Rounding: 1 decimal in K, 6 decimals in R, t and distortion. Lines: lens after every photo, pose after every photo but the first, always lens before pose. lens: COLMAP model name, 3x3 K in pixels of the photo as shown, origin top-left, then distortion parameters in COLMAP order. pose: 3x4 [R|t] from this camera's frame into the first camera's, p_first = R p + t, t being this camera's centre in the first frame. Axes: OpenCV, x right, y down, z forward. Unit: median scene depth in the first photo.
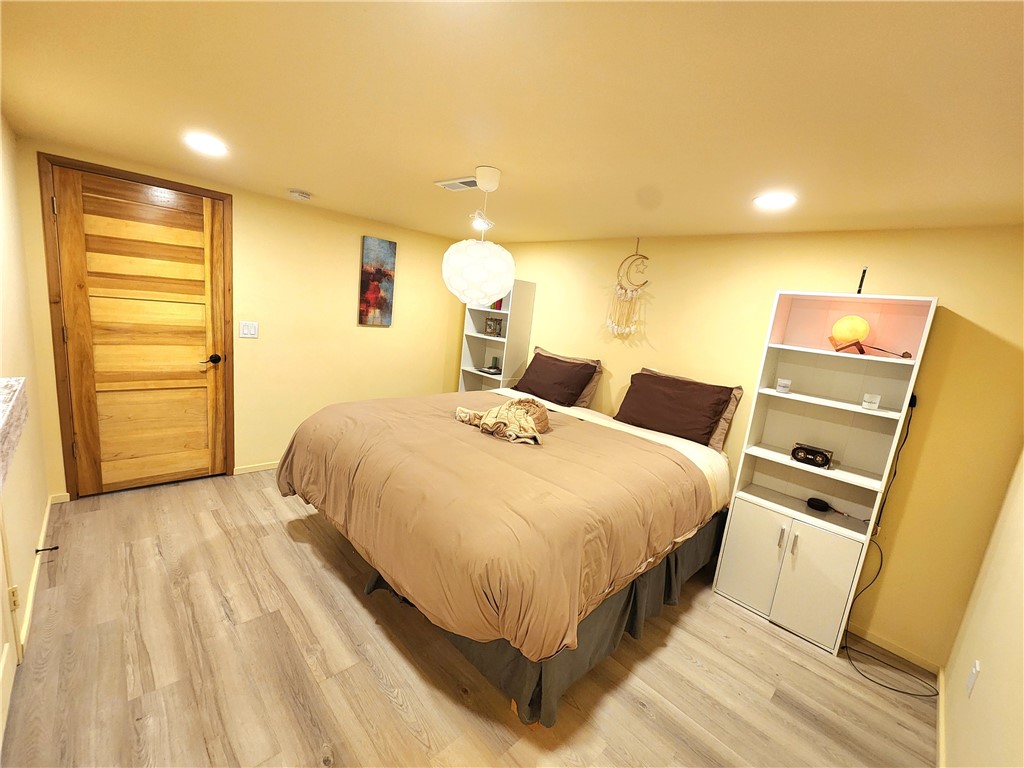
lens RADIAL K [[418.7, 0, 517.5], [0, 418.7, 382.9], [0, 0, 1]] dist [-0.001536, 0.000446]
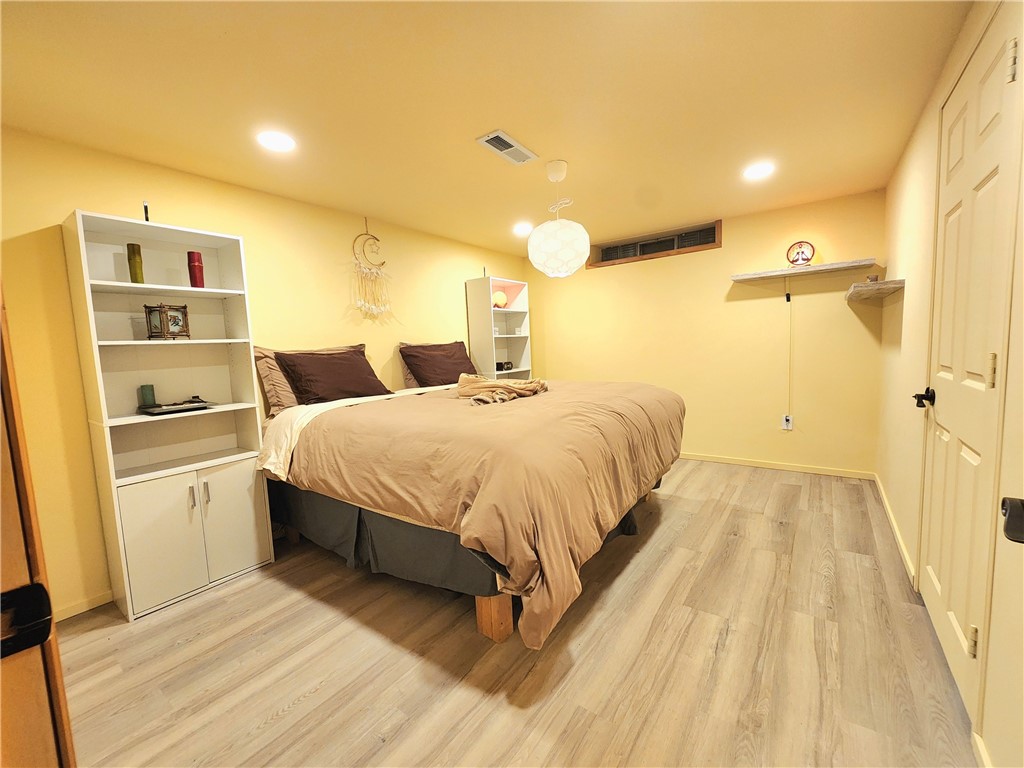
lens RADIAL K [[418.7, 0, 518.1], [0, 418.7, 384.9], [0, 0, 1]] dist [-0.001536, 0.000446]
pose [[-0.171674, -0.197685, 0.965116, -1.276809], [0.197110, 0.952958, 0.230257, -0.187682], [-0.965234, 0.229763, -0.124633, 1.335459]]
